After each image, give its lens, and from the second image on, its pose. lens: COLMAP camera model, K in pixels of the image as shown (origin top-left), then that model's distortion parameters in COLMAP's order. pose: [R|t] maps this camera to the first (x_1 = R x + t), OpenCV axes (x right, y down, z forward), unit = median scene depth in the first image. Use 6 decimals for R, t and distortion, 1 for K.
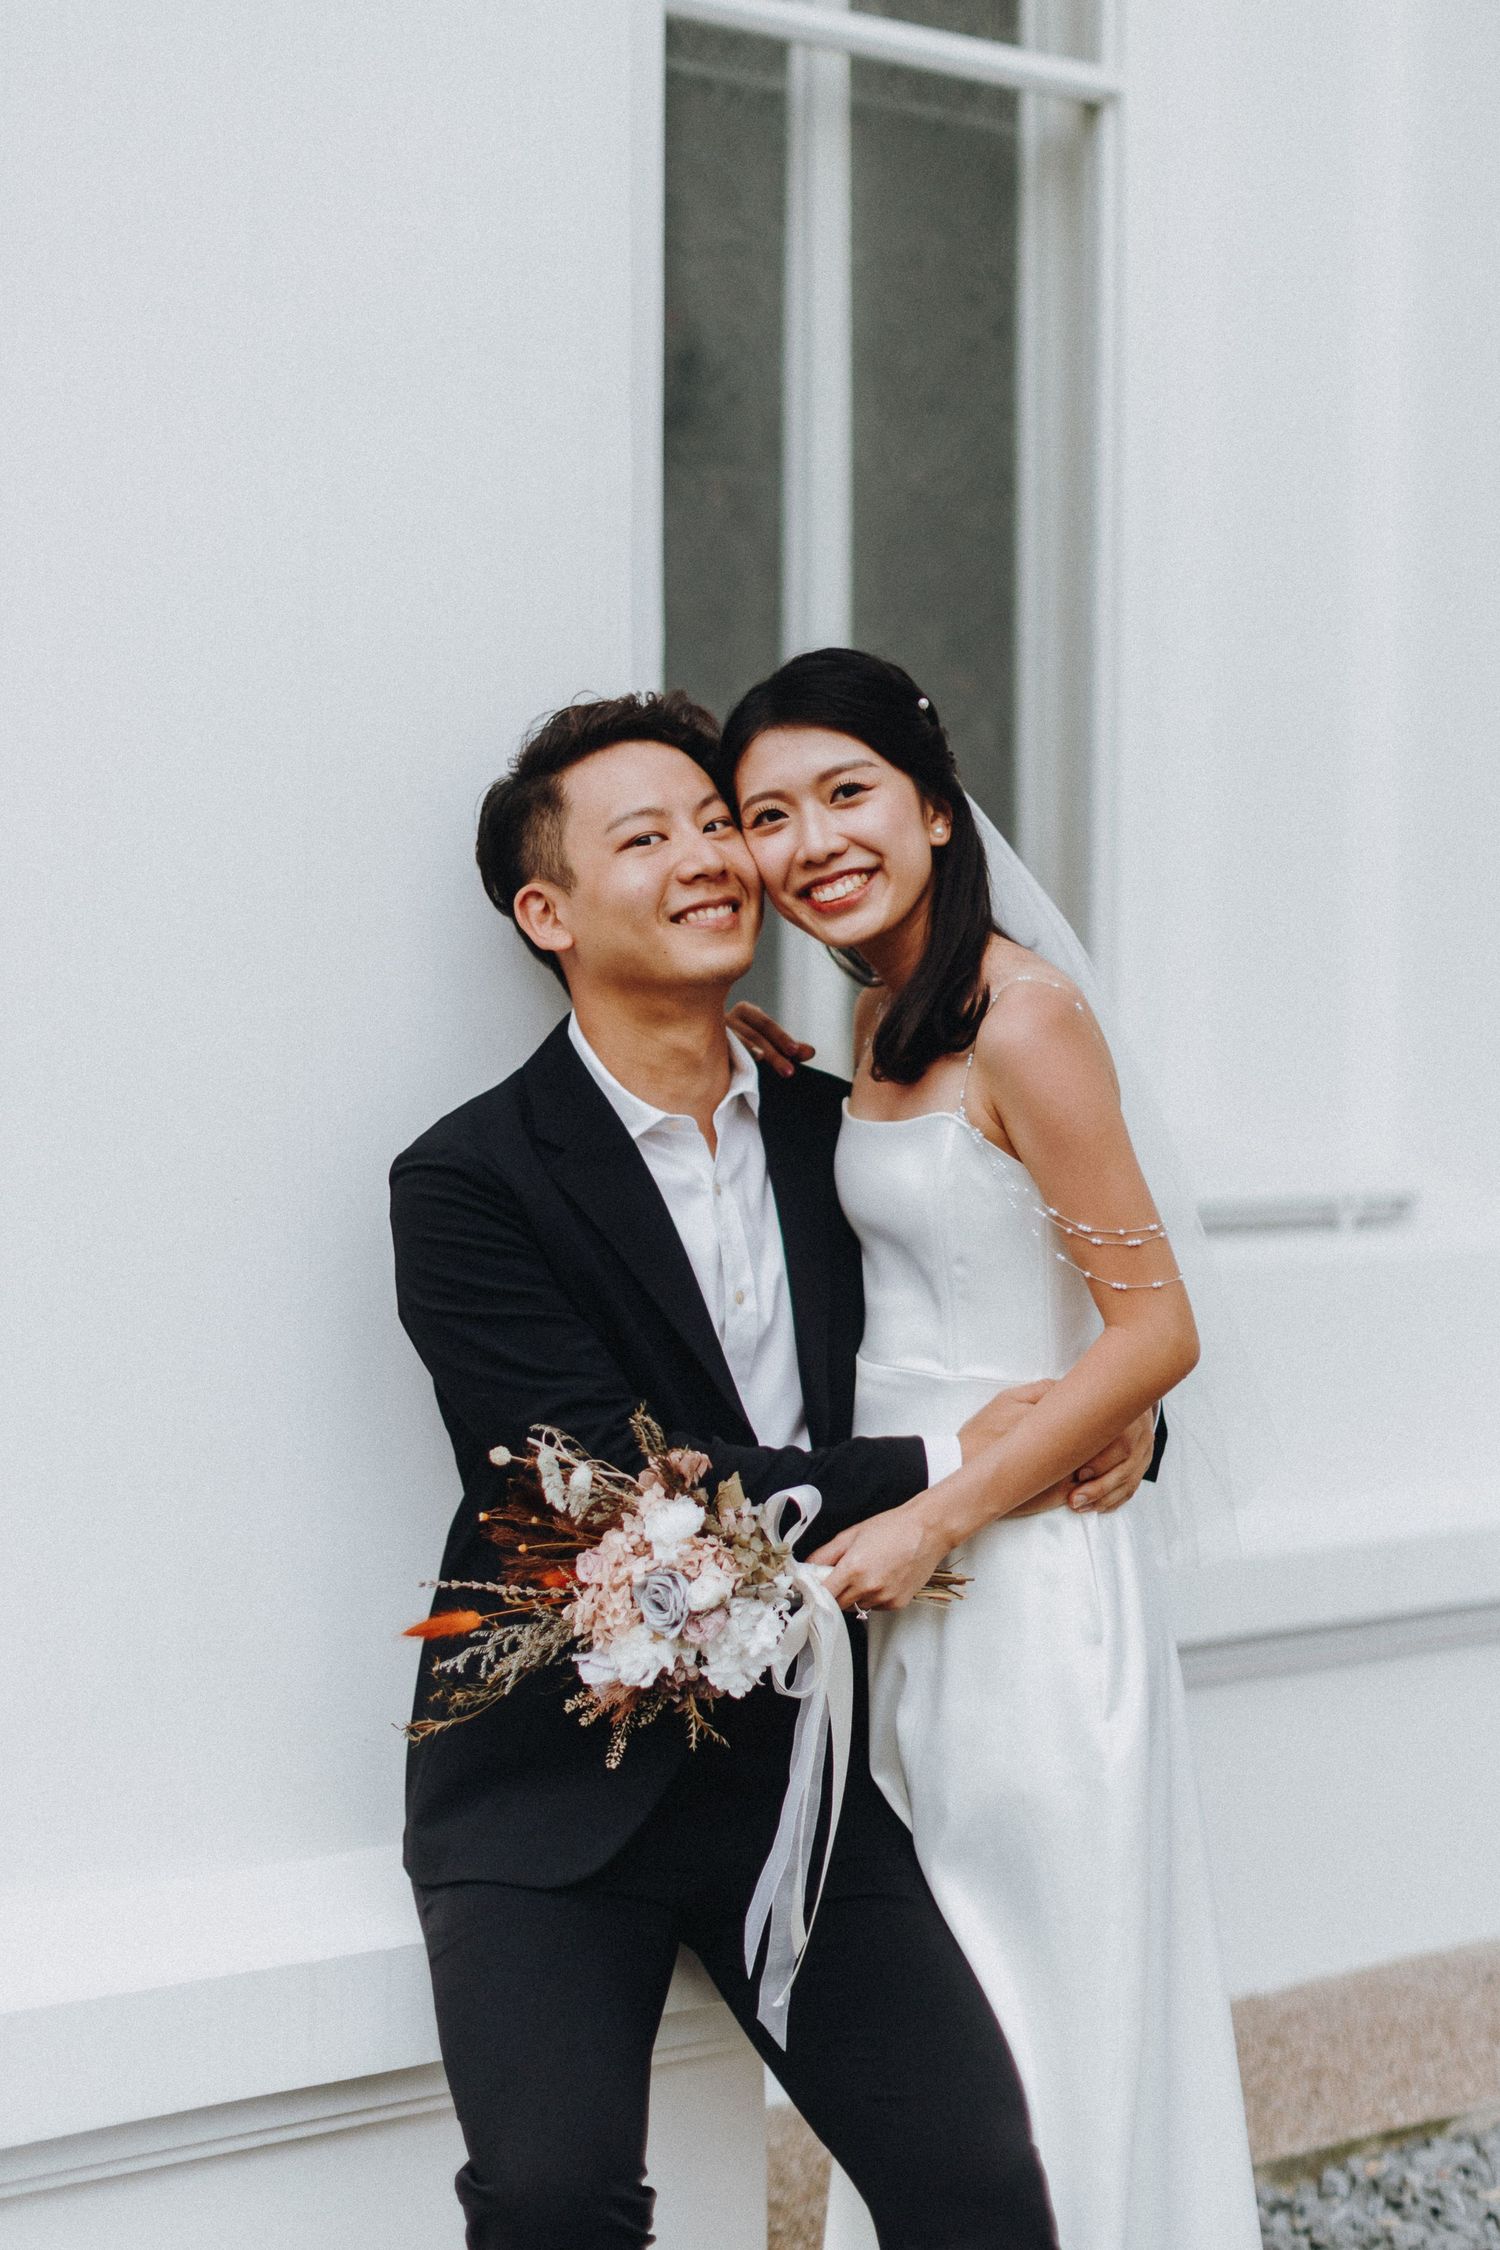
lens RADIAL K [[3417.2, 0, 750.0], [0, 3417.2, 1125.0], [0, 0, 1]] dist [-0.252061, 0.754636]
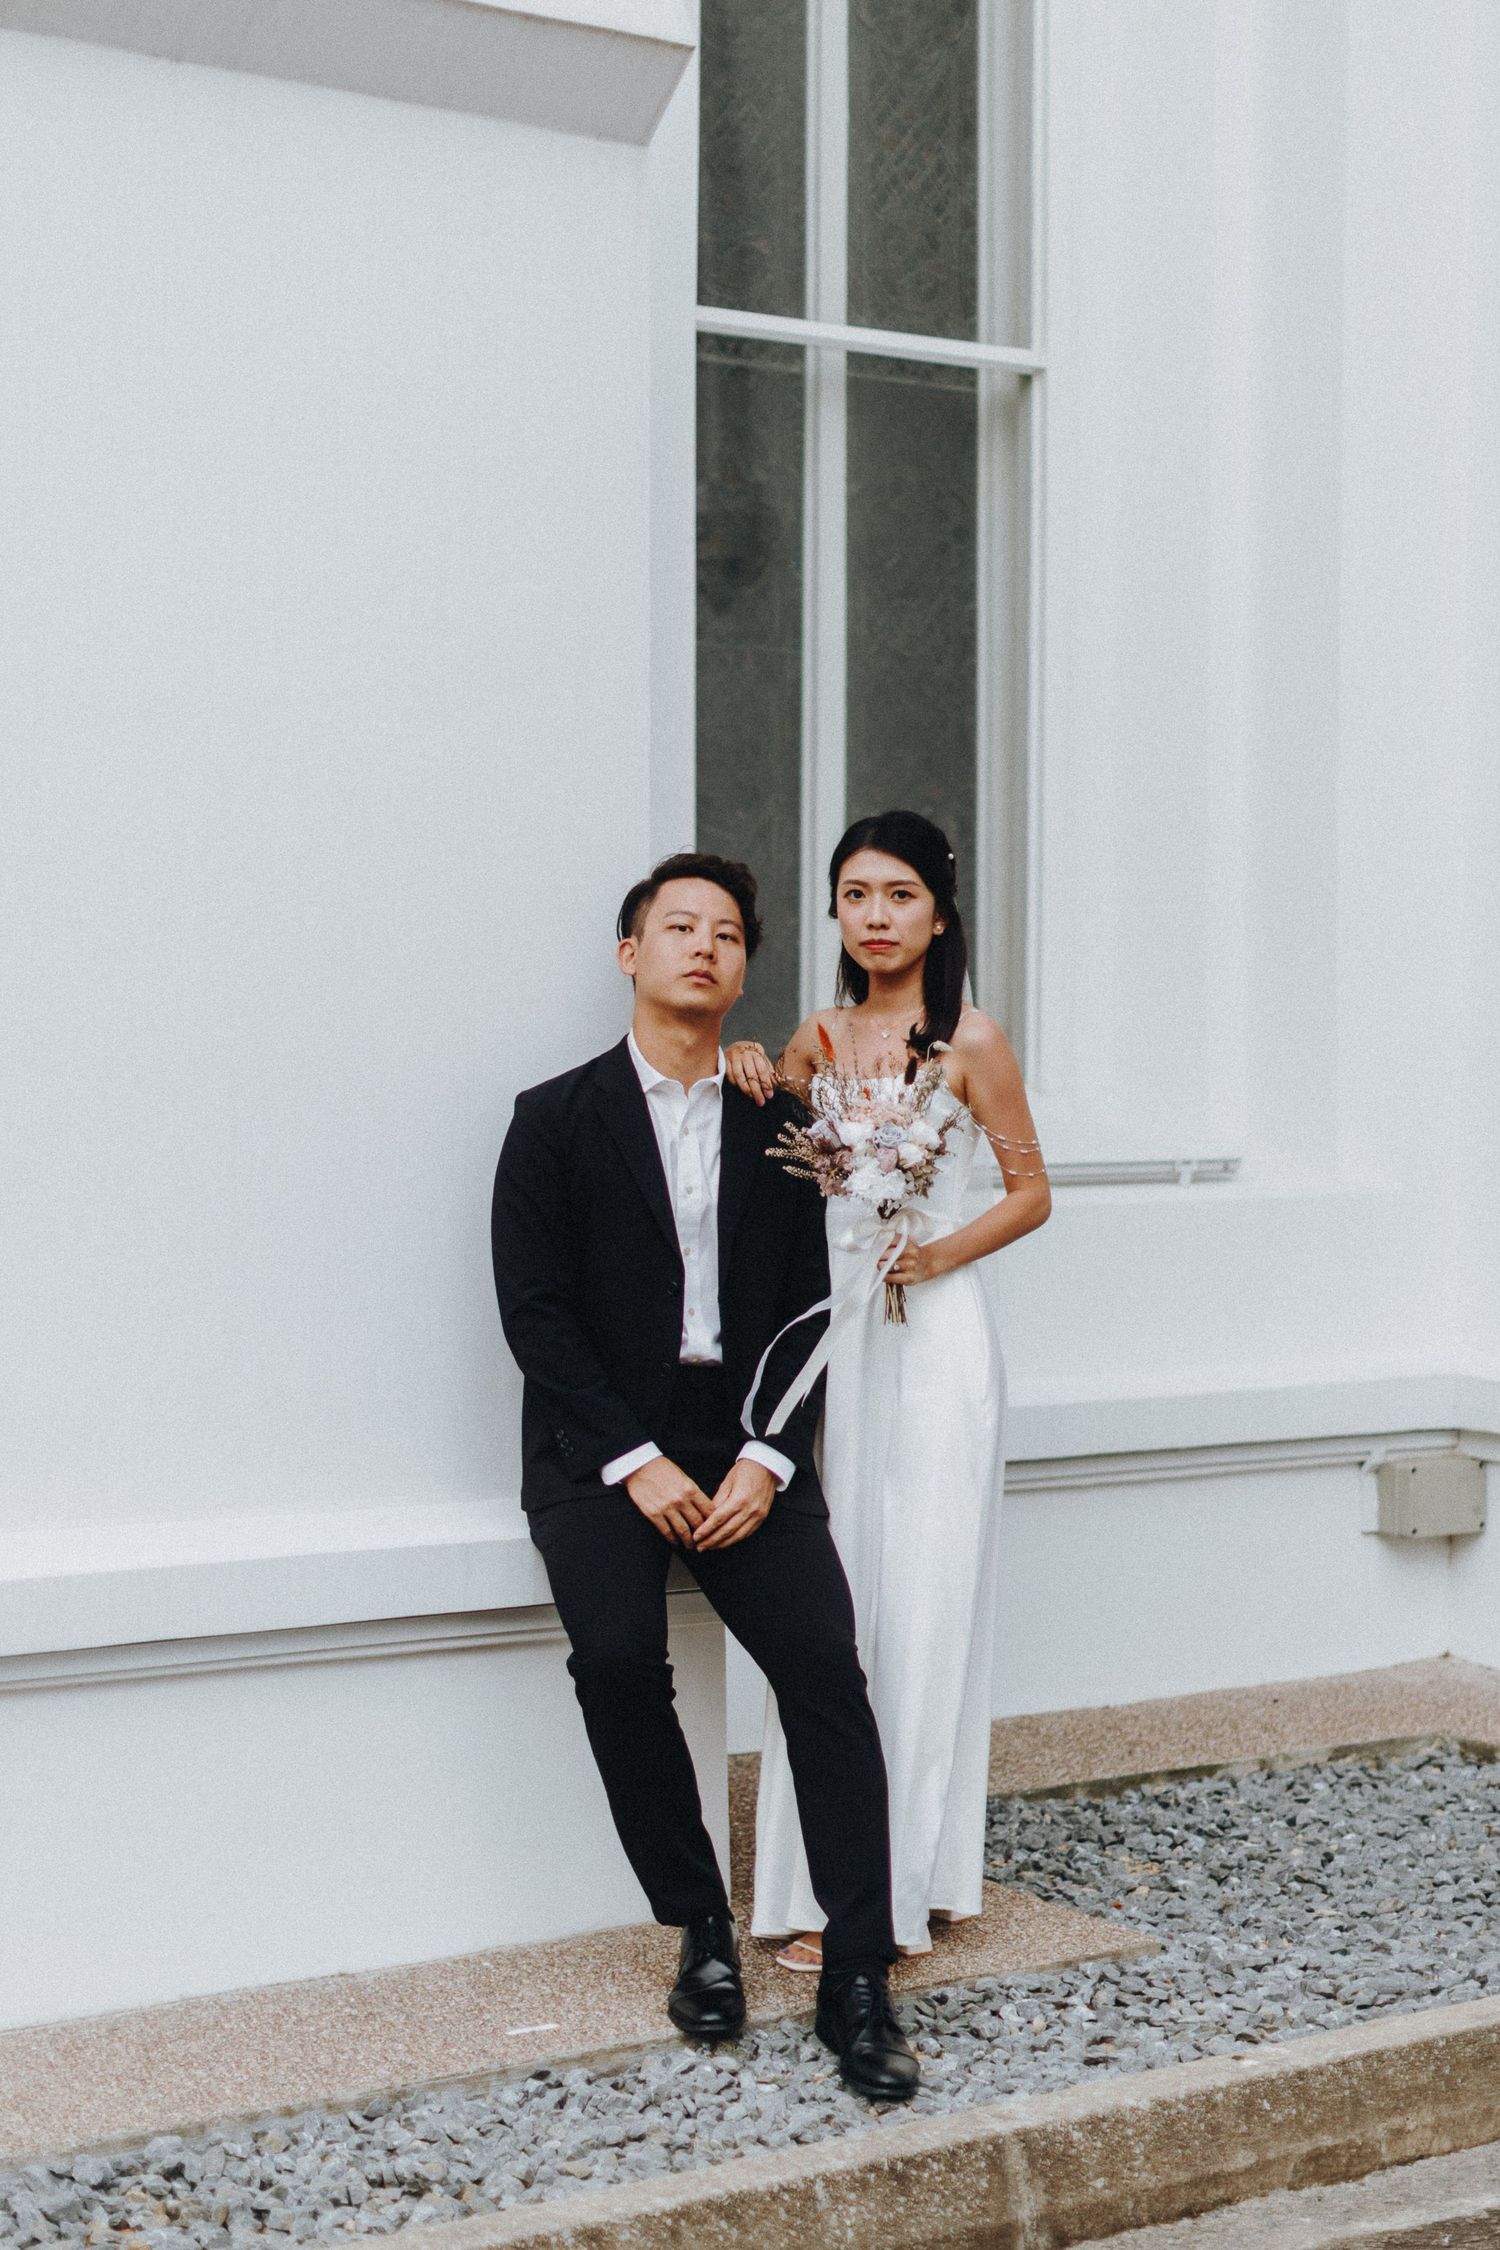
lens RADIAL K [[3417.2, 0, 750.0], [0, 3417.2, 1125.0], [0, 0, 1]] dist [-0.252061, 0.754636]
pose [[0.999238, 0.005532, -0.038636, 0.047864], [-0.005761, 0.999967, -0.005800, 0.016132], [0.038603, 0.006018, 0.999237, -0.439318]]
